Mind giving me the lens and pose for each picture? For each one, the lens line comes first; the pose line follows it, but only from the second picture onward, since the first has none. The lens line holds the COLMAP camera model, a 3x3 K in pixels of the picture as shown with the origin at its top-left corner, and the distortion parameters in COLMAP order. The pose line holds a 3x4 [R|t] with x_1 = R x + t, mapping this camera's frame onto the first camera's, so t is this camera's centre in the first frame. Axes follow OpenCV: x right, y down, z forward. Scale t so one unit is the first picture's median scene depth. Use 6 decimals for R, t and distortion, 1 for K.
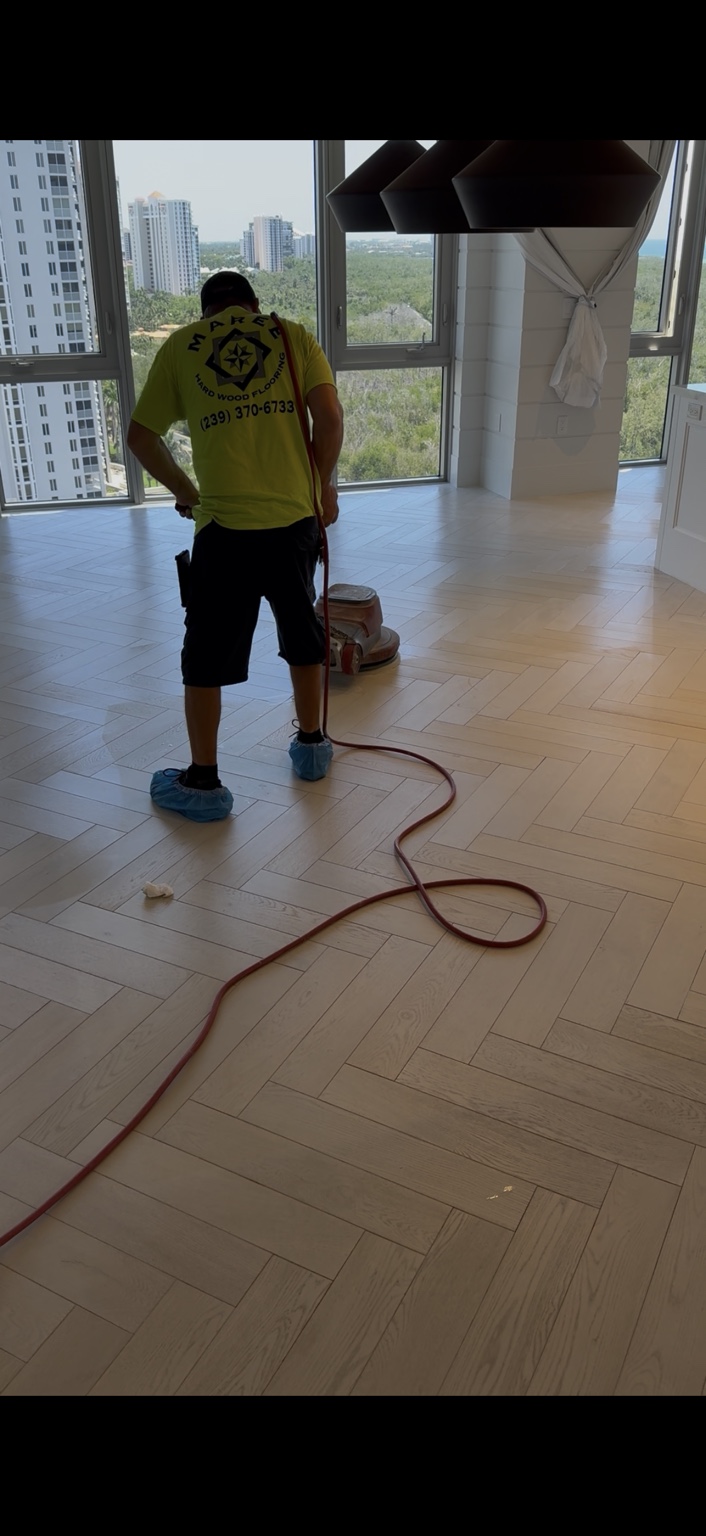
lens RADIAL K [[1117.7, 0, 382.9], [0, 1117.7, 768.0], [0, 0, 1]] dist [0.085350, -0.000883]
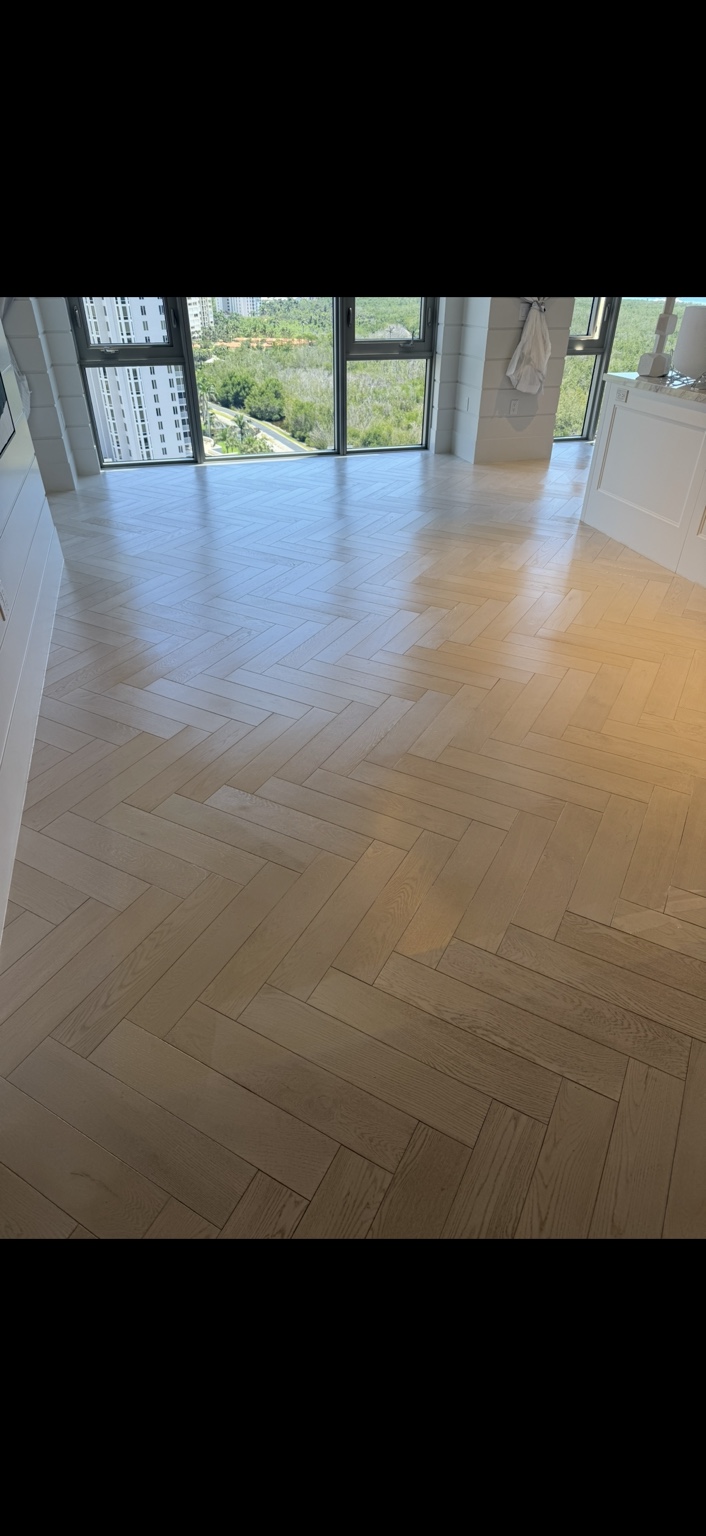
lens RADIAL K [[679.6, 0, 369.5], [0, 679.6, 769.5], [0, 0, 1]] dist [0.000150, 0.000017]
pose [[0.999727, 0.021404, -0.009344, 0.003495], [-0.019286, 0.982249, 0.186588, -0.028158], [0.013172, -0.186357, 0.982394, 0.126917]]
